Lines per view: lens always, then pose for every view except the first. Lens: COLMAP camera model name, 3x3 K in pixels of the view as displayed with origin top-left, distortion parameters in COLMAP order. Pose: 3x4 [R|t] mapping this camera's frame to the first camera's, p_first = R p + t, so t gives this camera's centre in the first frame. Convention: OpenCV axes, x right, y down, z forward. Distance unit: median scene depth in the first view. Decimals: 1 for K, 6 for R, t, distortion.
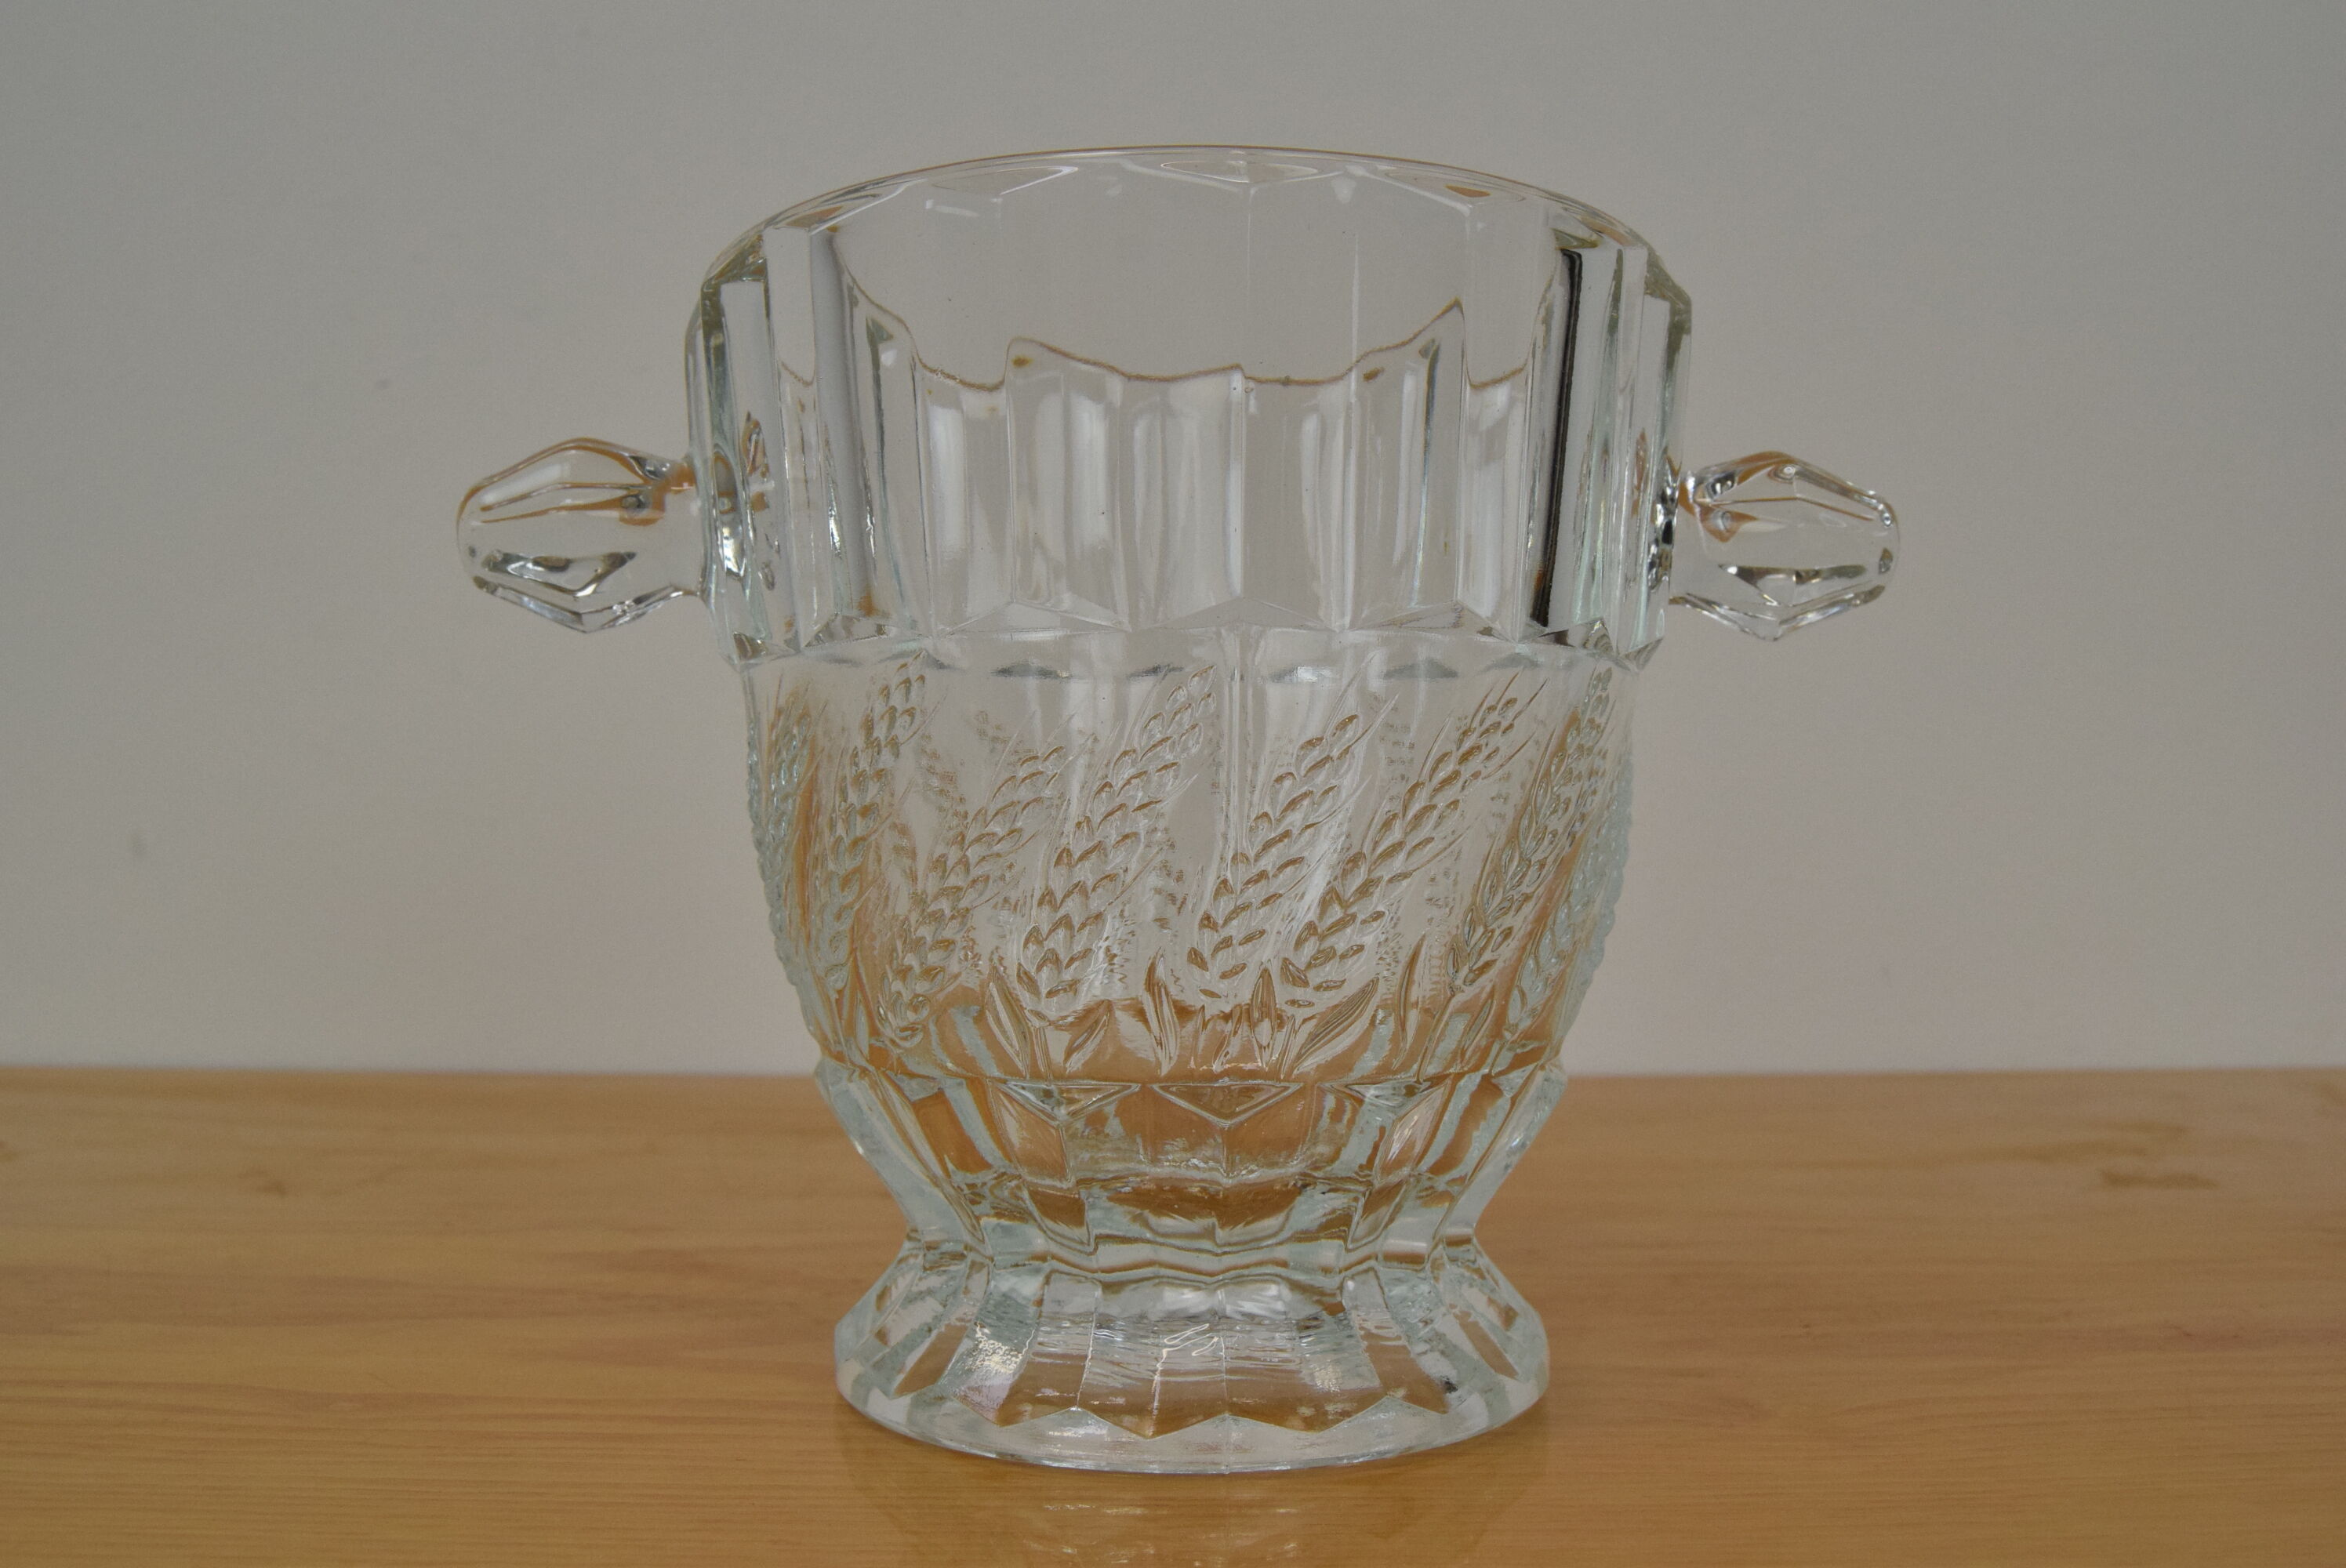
lens RADIAL K [[2149.8, 0, 1172.1], [0, 2149.8, 789.2], [0, 0, 1]] dist [-0.071807, 0.000000]
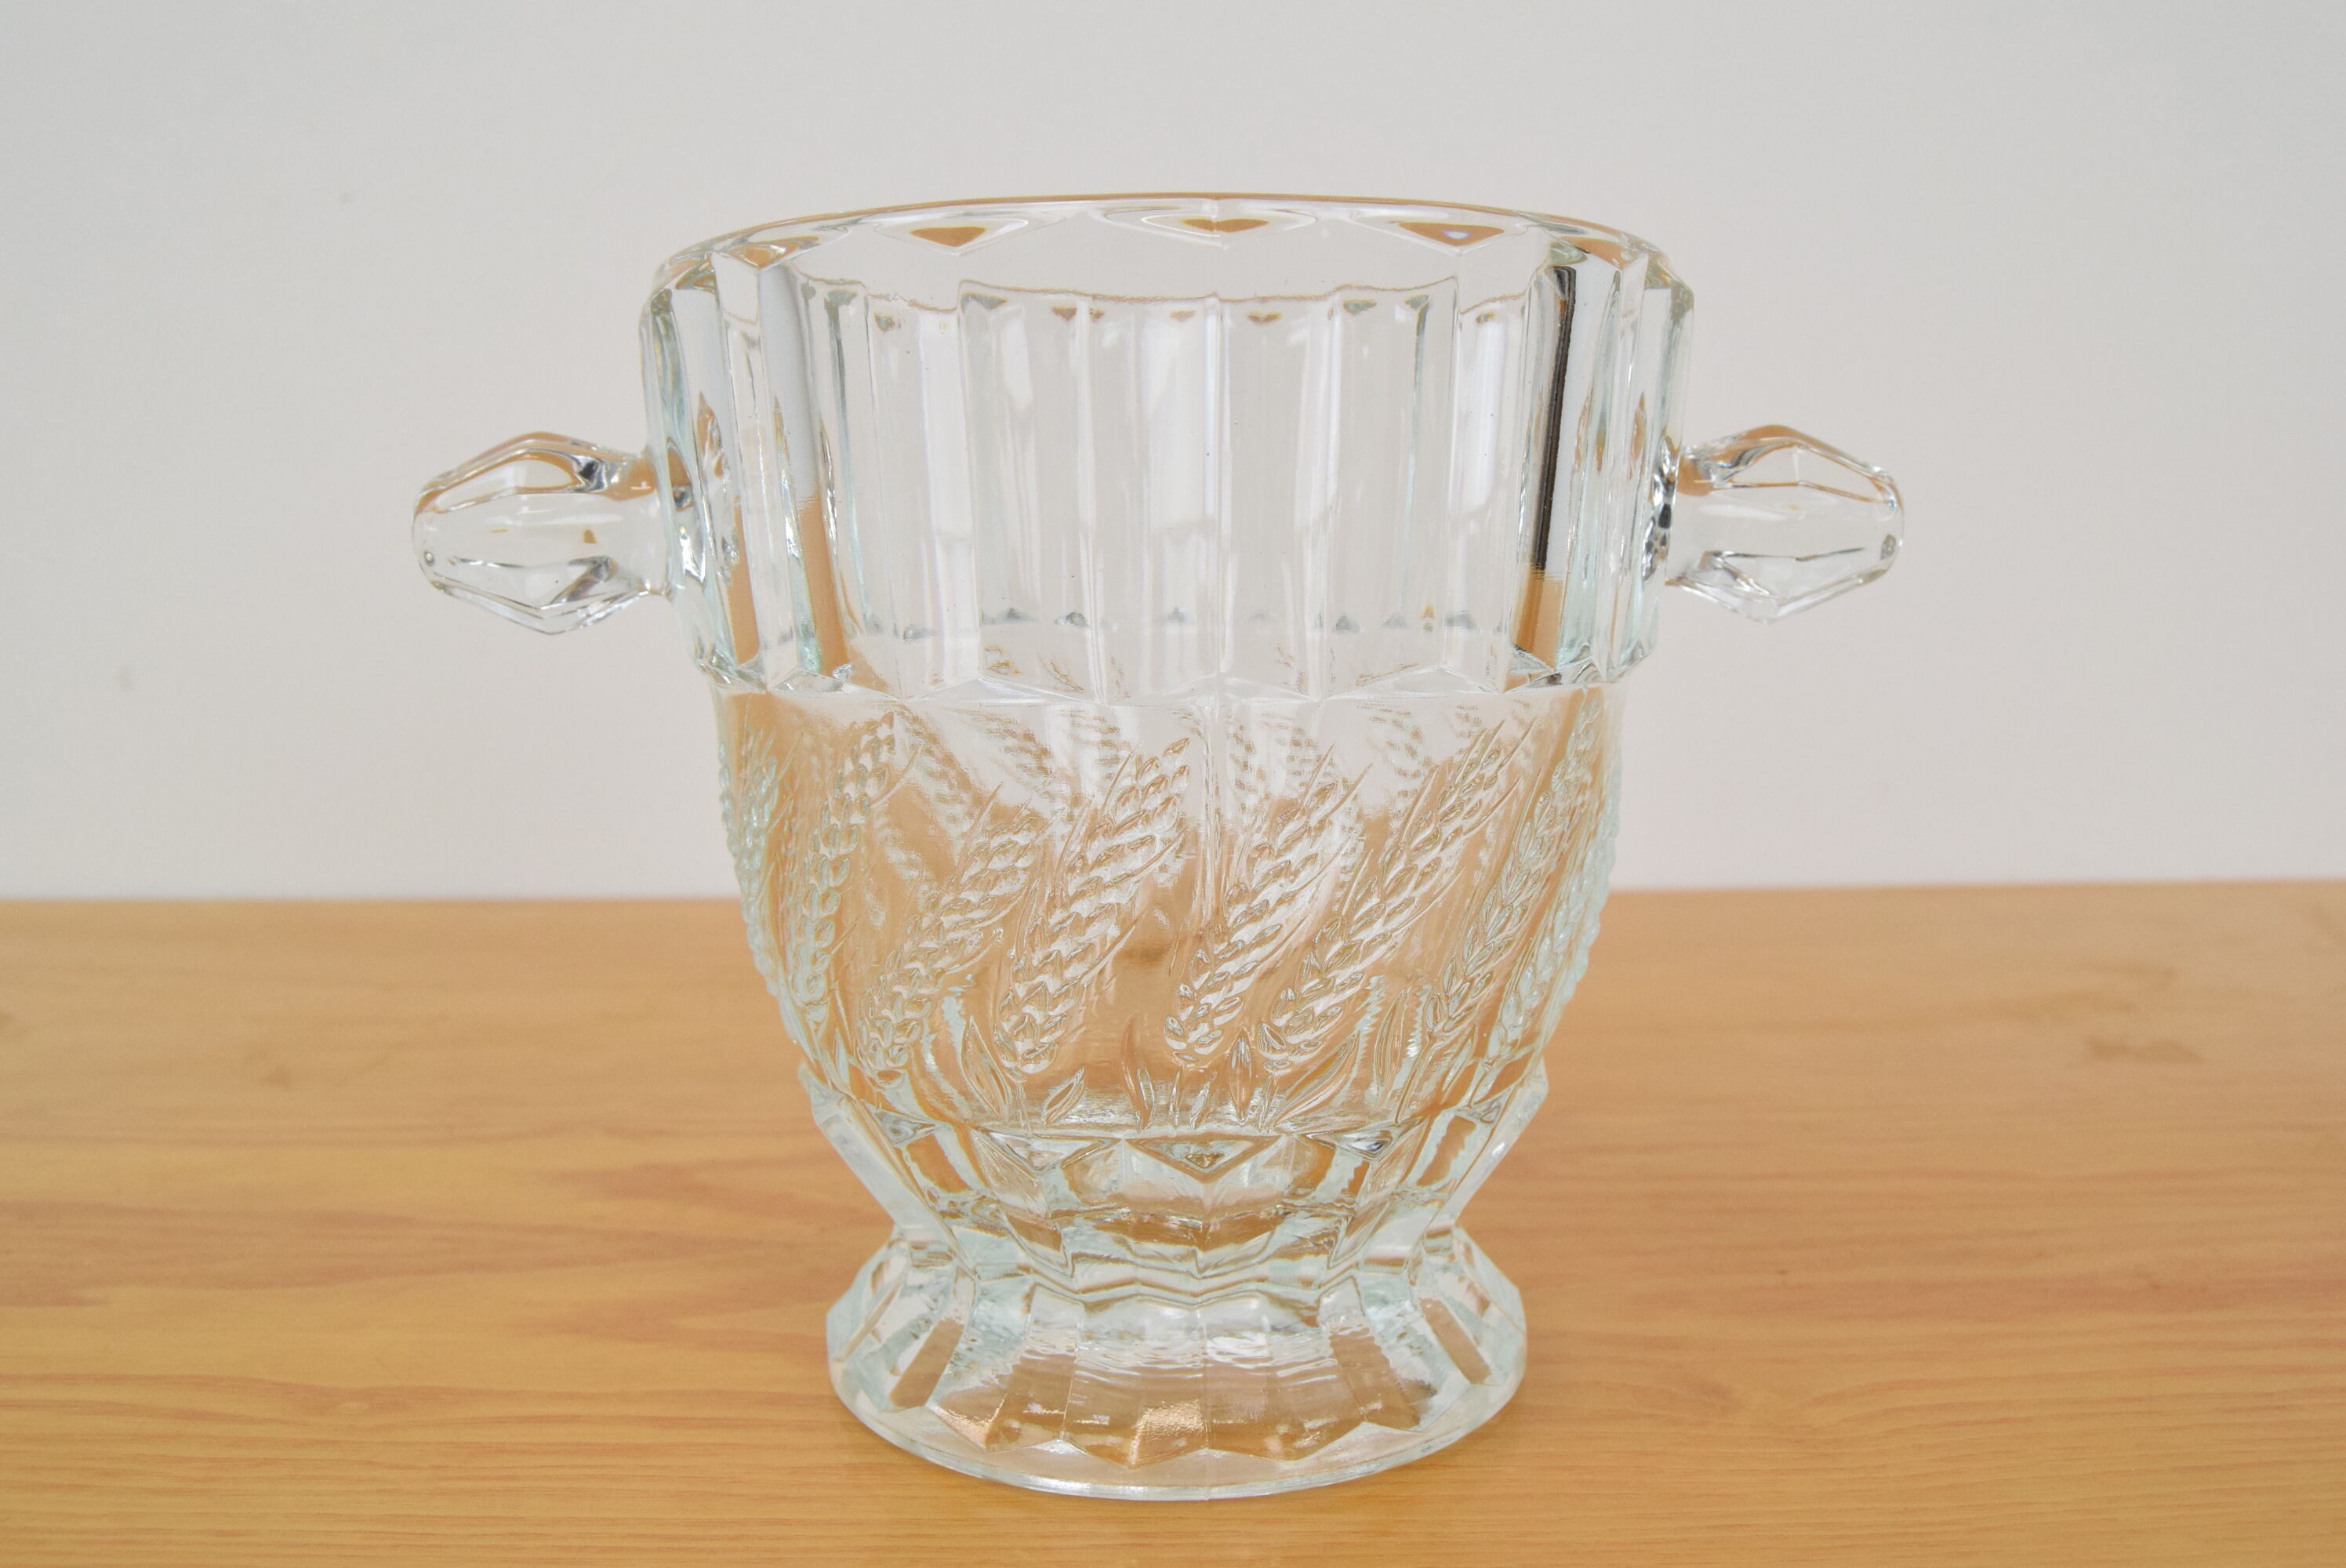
lens RADIAL K [[2149.8, 0, 1174.2], [0, 2149.8, 794.1], [0, 0, 1]] dist [-0.071807, 0.000000]
pose [[0.999968, -0.007536, -0.002556, 0.012840], [0.007832, 0.988888, 0.148459, -0.149554], [0.001409, -0.148474, 0.988915, 0.028519]]
